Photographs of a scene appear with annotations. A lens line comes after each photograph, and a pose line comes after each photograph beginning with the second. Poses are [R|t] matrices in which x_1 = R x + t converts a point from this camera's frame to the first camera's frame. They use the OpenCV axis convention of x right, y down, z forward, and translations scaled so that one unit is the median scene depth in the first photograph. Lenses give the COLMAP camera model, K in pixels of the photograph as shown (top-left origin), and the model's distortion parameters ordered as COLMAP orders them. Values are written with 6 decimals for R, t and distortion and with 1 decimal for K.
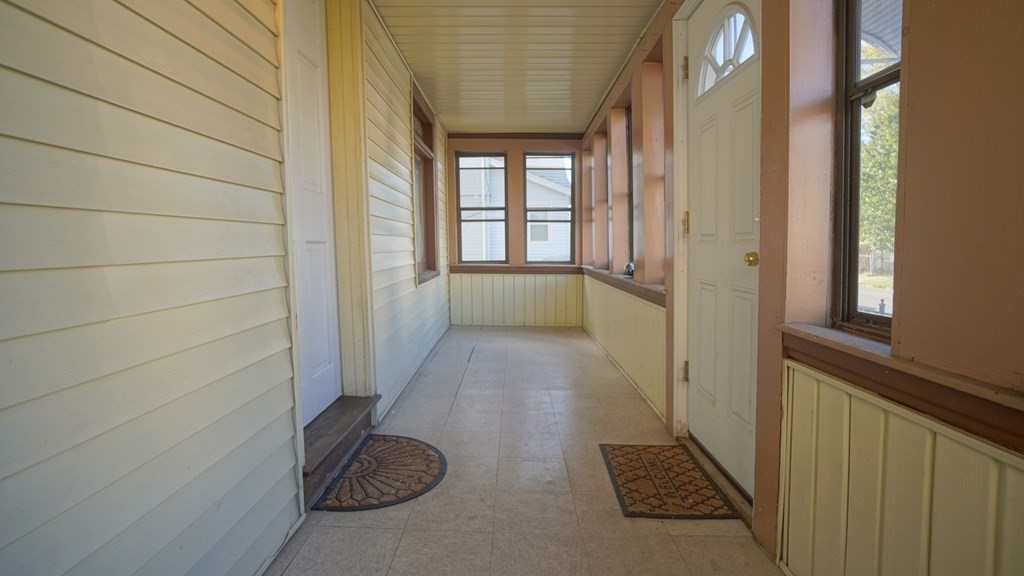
lens RADIAL K [[514.6, 0, 514.3], [0, 514.6, 283.2], [0, 0, 1]] dist [-0.030412, 0.010733]
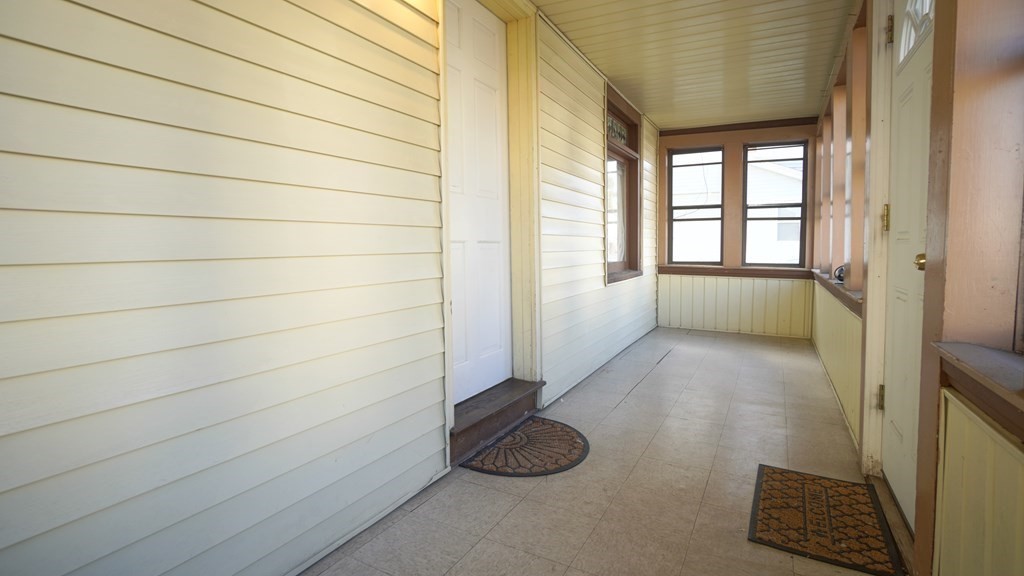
lens RADIAL K [[514.6, 0, 504.0], [0, 514.6, 285.4], [0, 0, 1]] dist [-0.030412, 0.010733]
pose [[0.882154, 0.037247, -0.469486, 0.183986], [-0.035626, 0.999289, 0.012337, 0.002648], [0.469611, 0.005843, 0.882854, -0.010666]]
